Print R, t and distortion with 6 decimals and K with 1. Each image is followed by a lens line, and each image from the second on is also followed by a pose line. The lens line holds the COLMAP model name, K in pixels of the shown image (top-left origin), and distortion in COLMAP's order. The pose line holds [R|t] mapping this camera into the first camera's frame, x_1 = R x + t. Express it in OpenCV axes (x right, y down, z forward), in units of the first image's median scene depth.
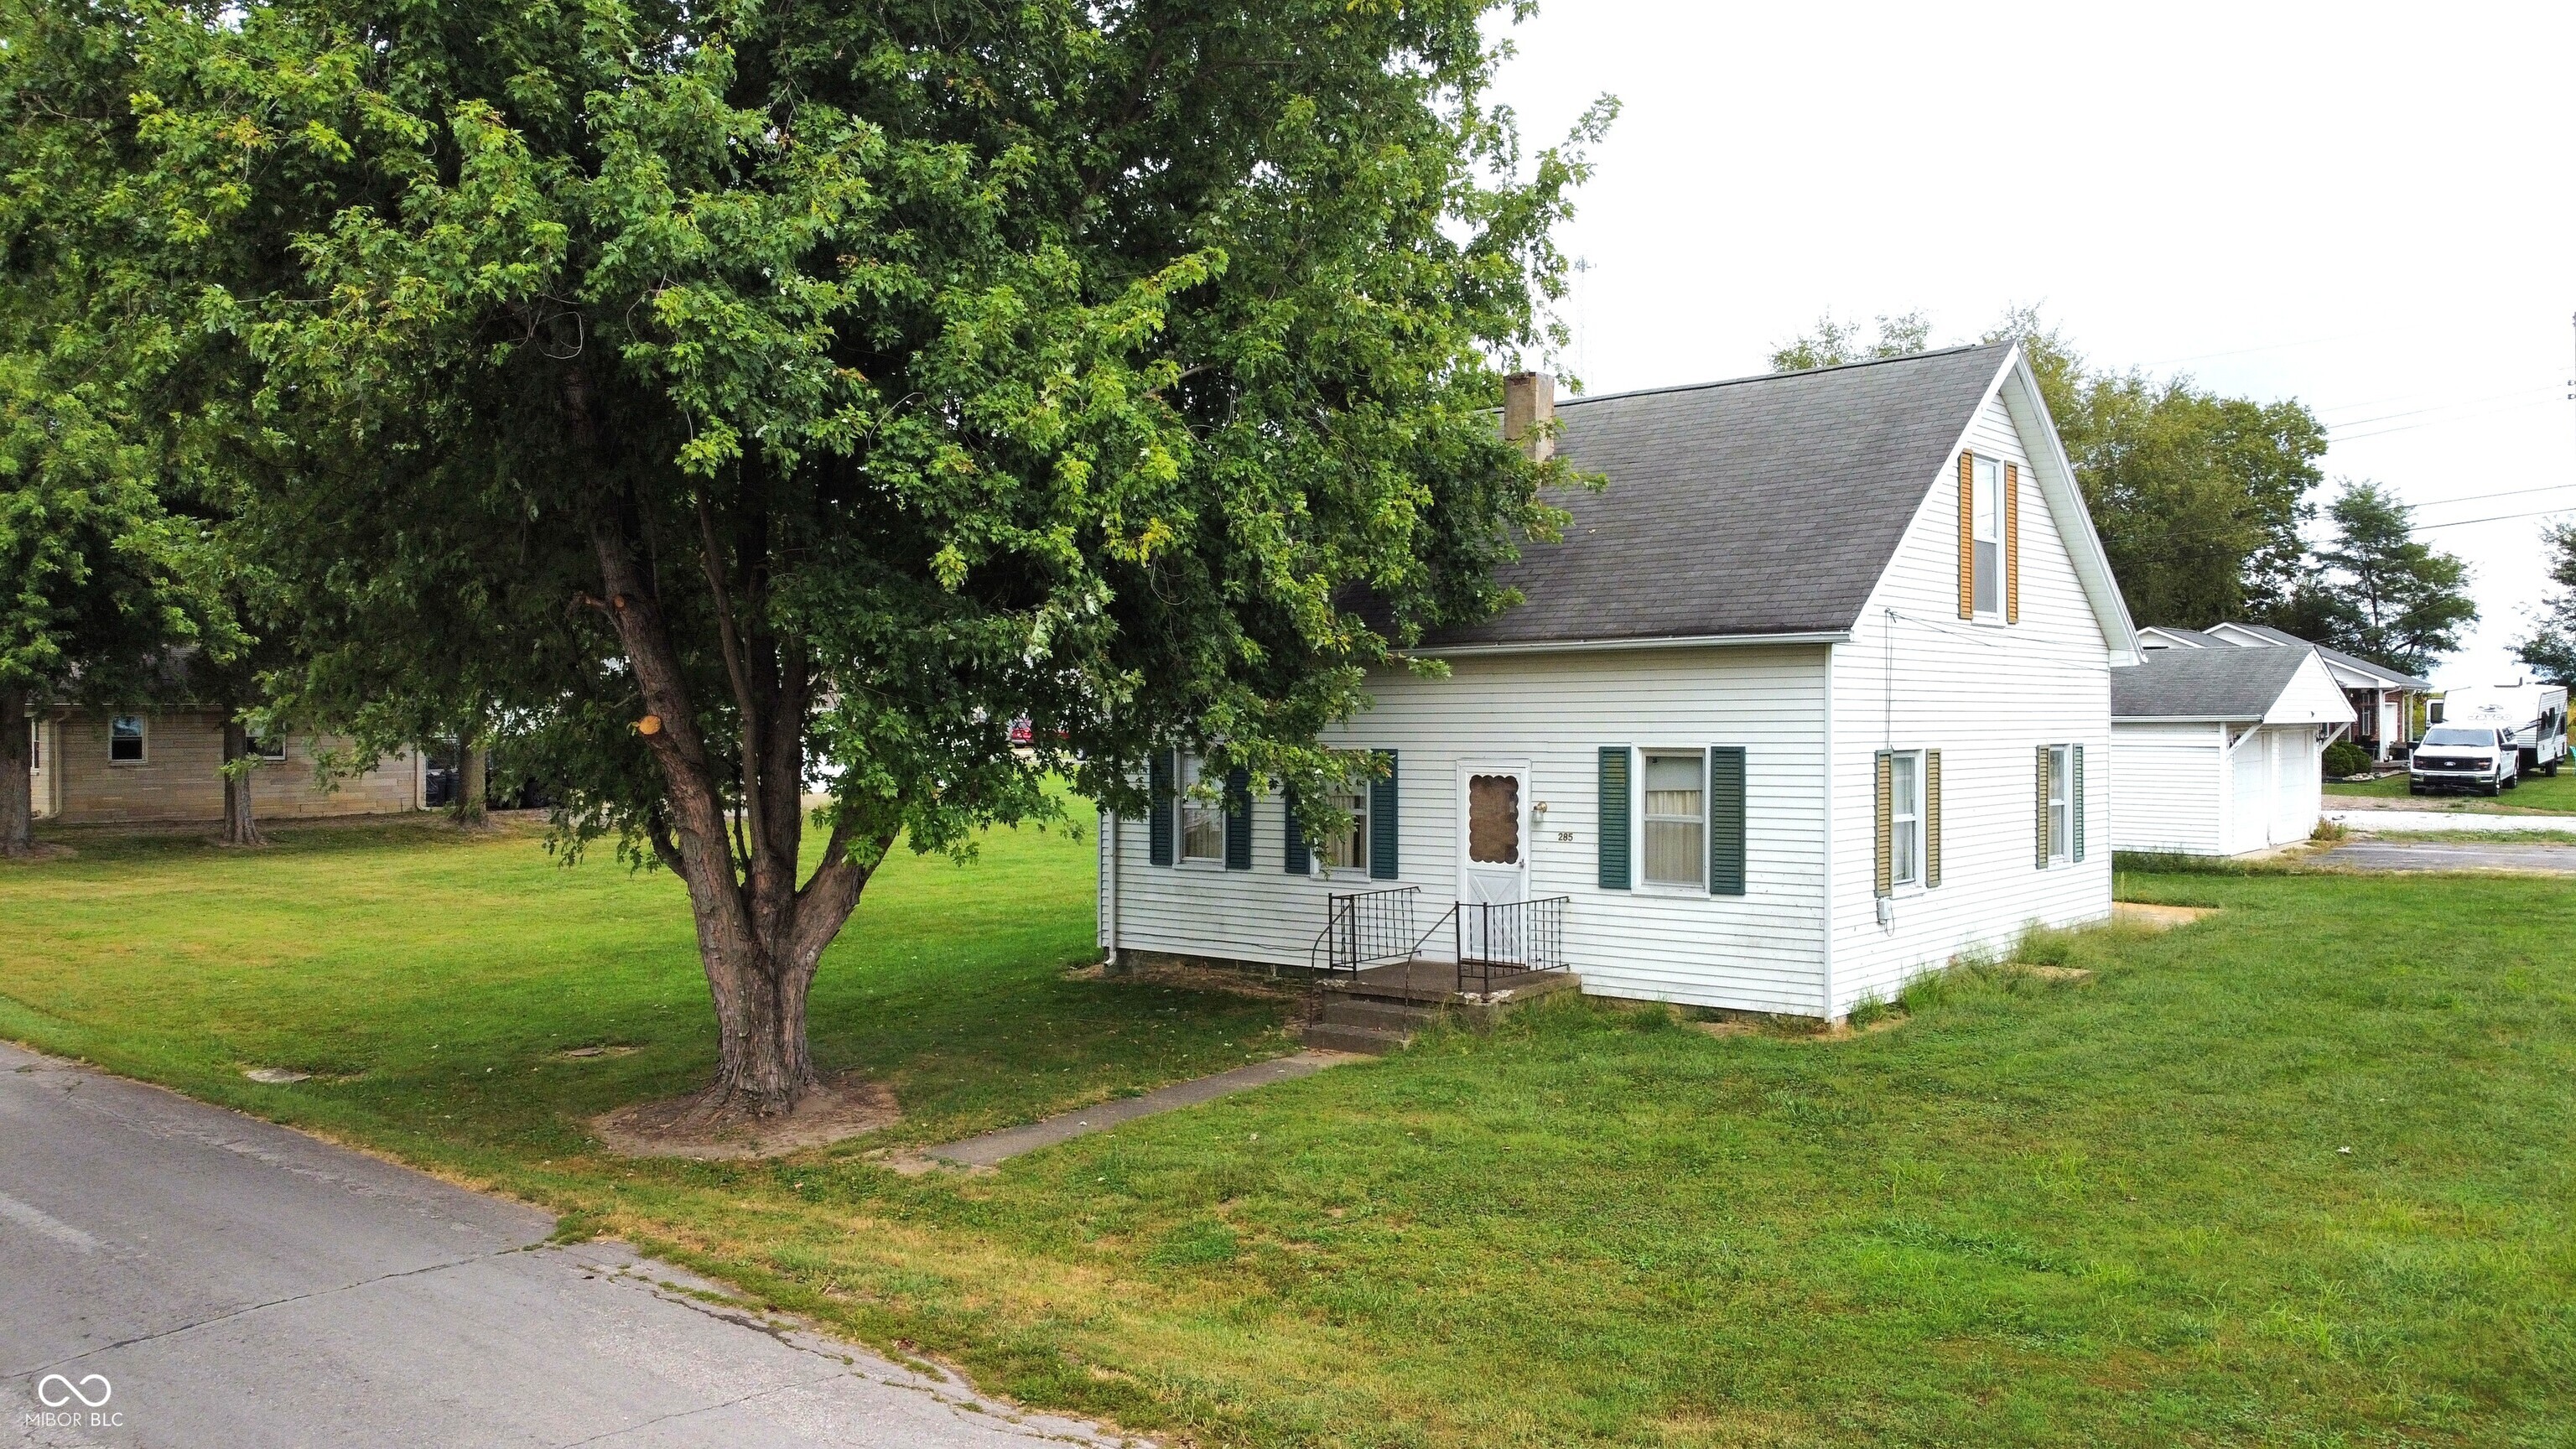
lens RADIAL K [[1897.7, 0, 1283.0], [0, 1897.7, 726.0], [0, 0, 1]] dist [0.027139, -0.003621]
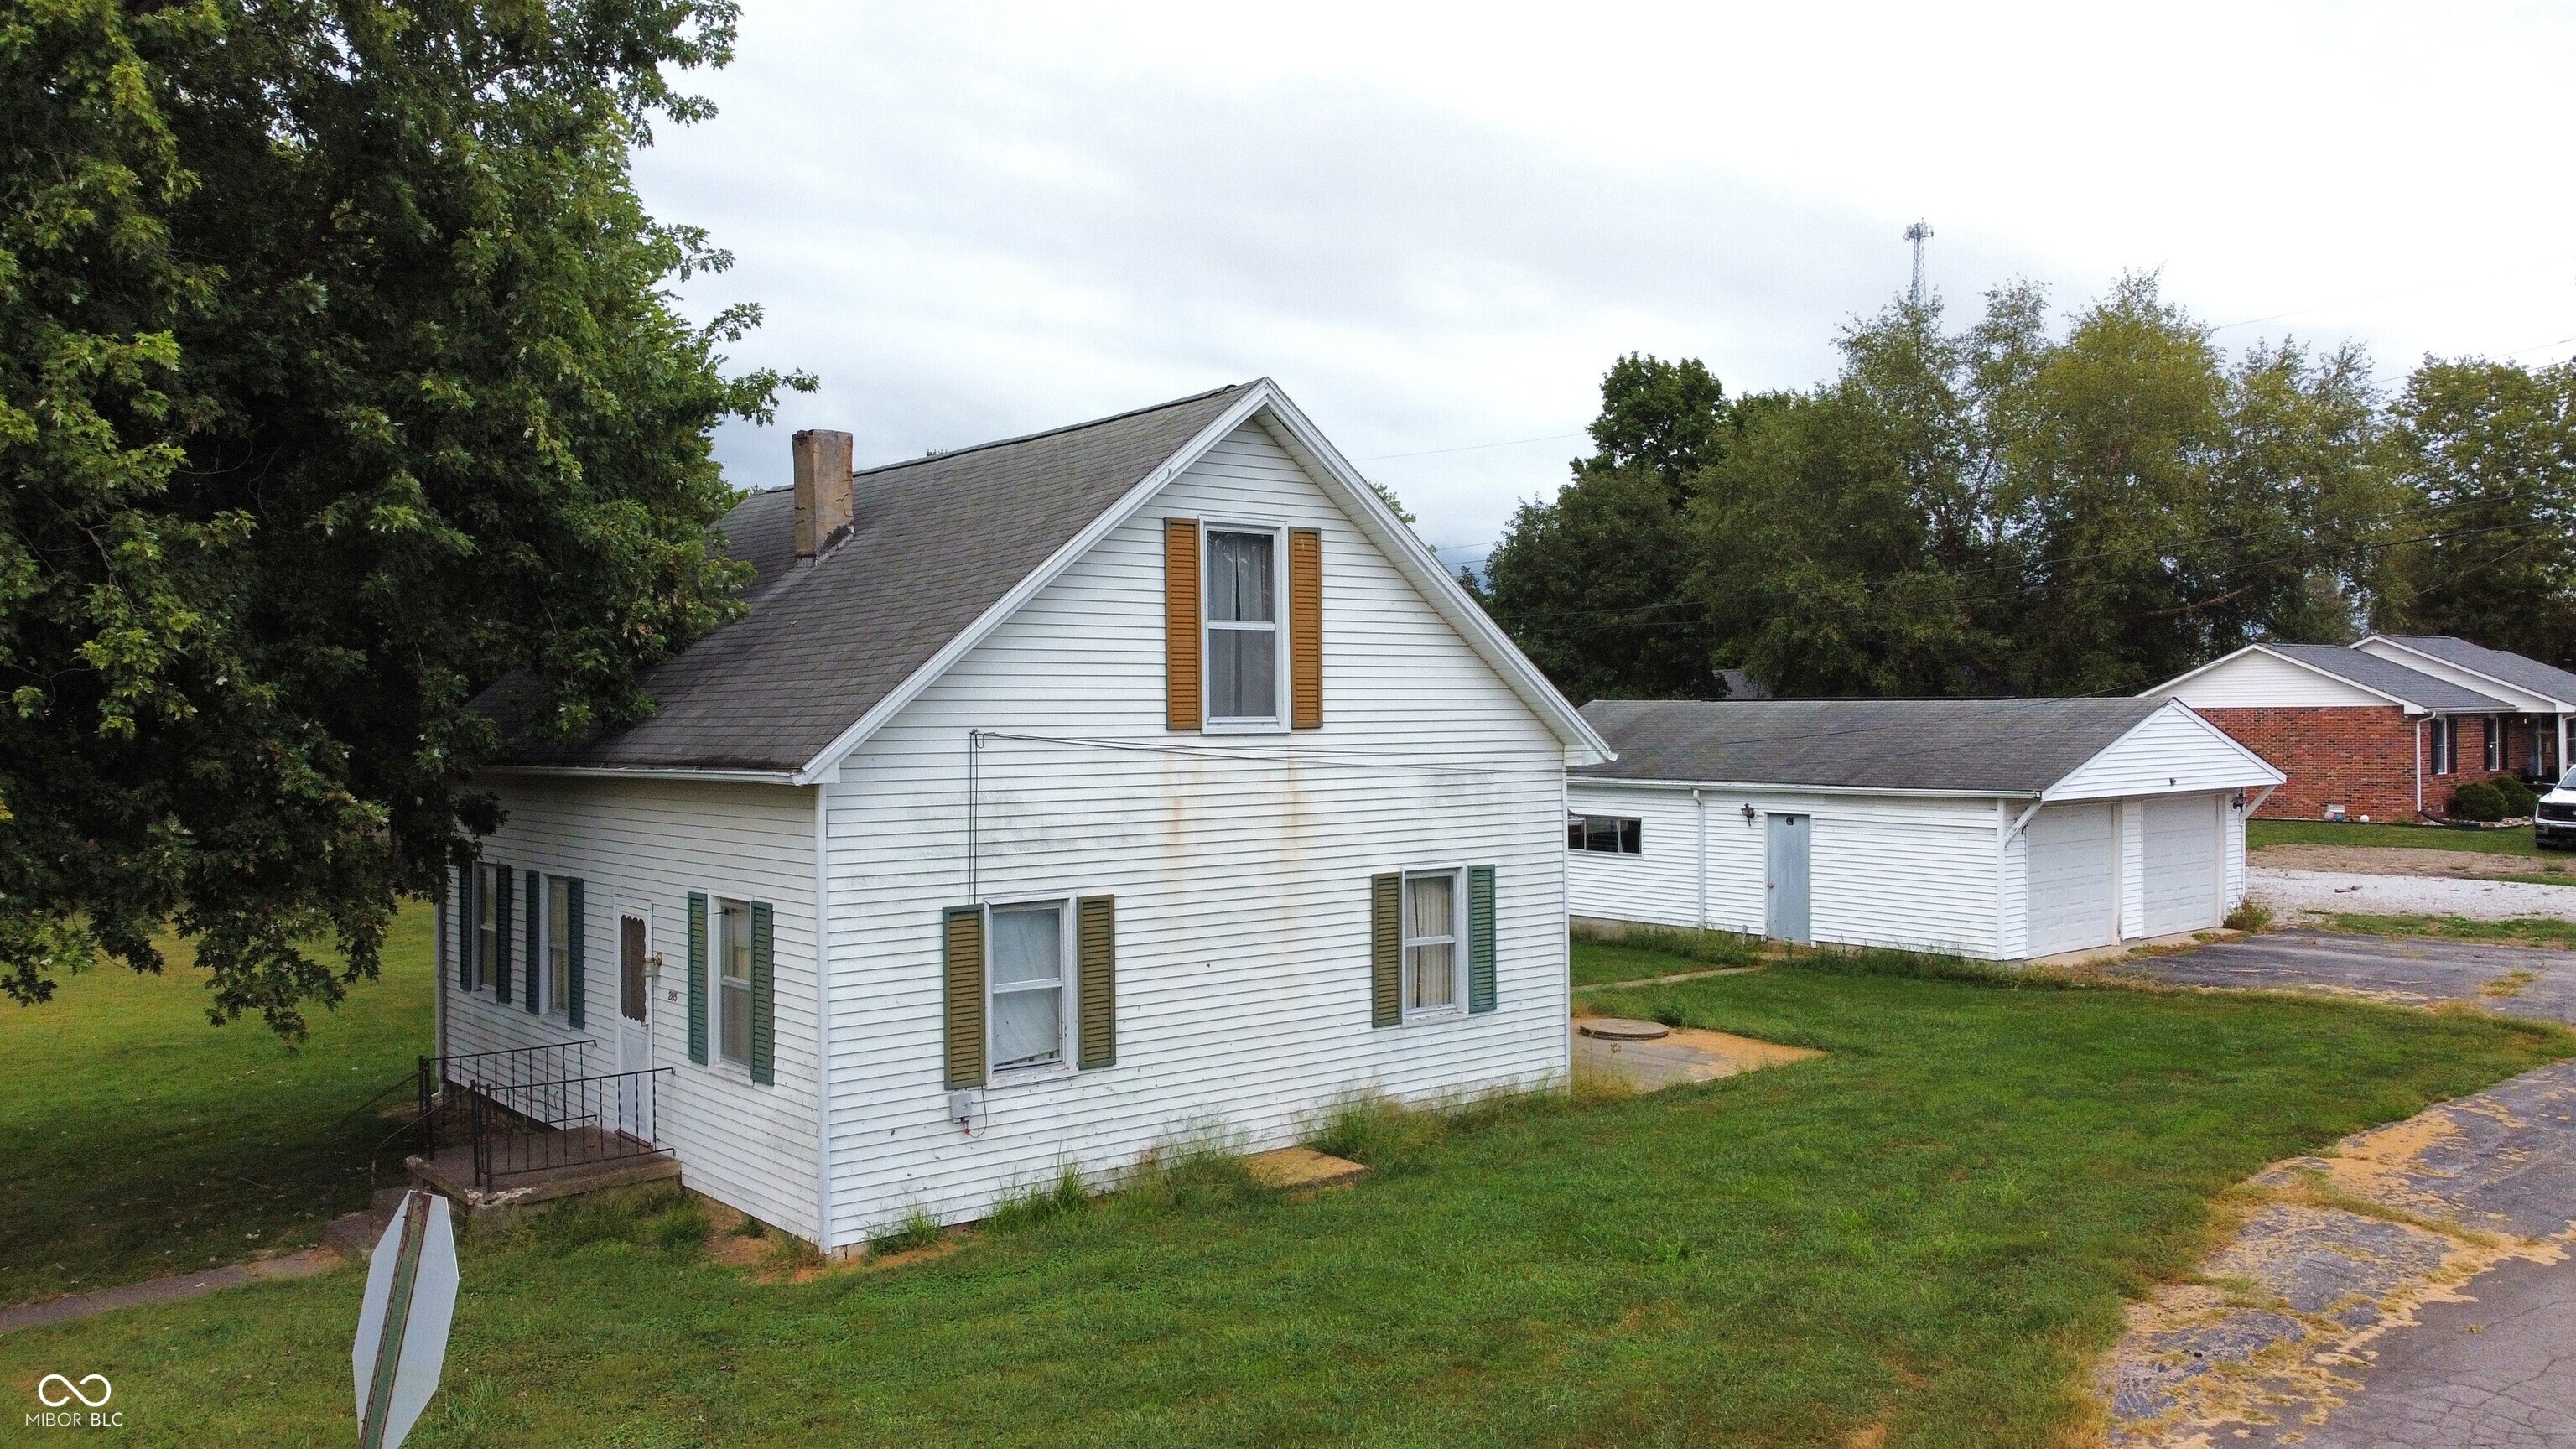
lens RADIAL K [[1897.7, 0, 1288.8], [0, 1897.7, 719.5], [0, 0, 1]] dist [0.027139, -0.003621]
pose [[0.982551, -0.001605, -0.185985, 0.560971], [0.002167, 0.999994, 0.002822, -0.064100], [0.185979, -0.003176, 0.982549, 0.220381]]
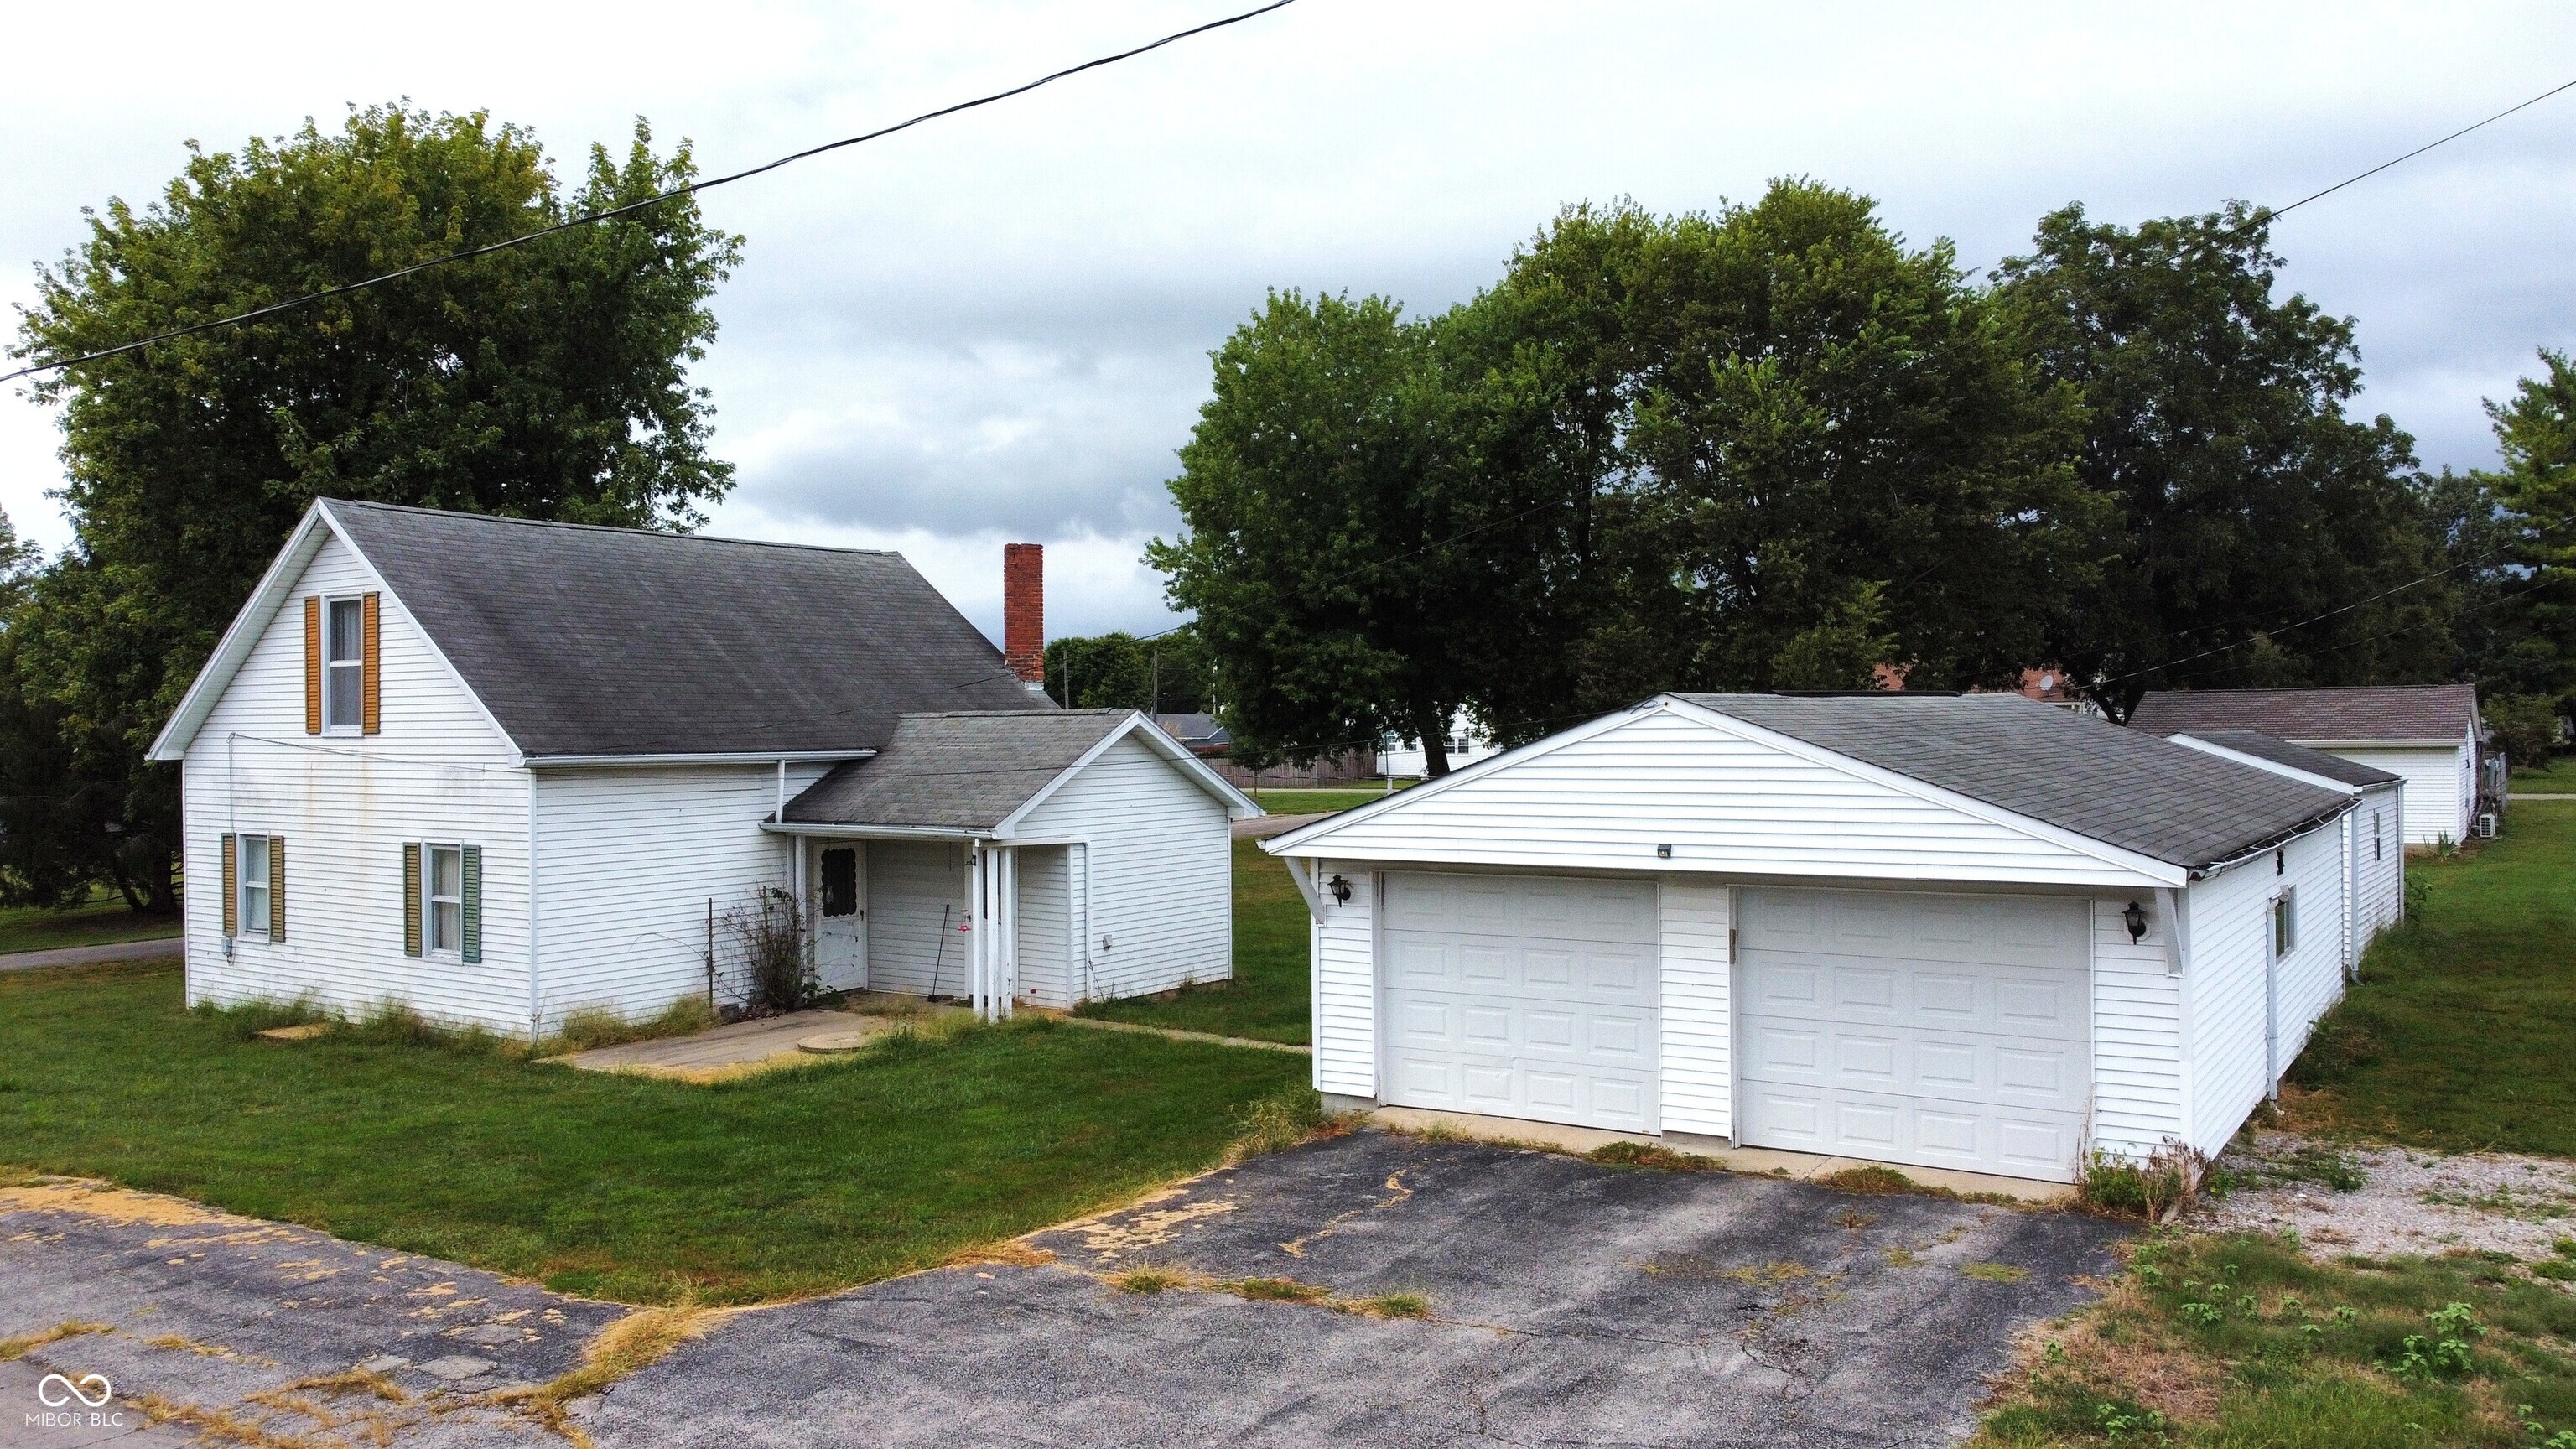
lens RADIAL K [[1897.7, 0, 1280.6], [0, 1897.7, 729.9], [0, 0, 1]] dist [0.027139, -0.003621]
pose [[0.098931, 0.001210, -0.995094, 1.703921], [0.001120, 0.999998, 0.001327, -0.060981], [0.995094, -0.001246, 0.098930, 1.545467]]
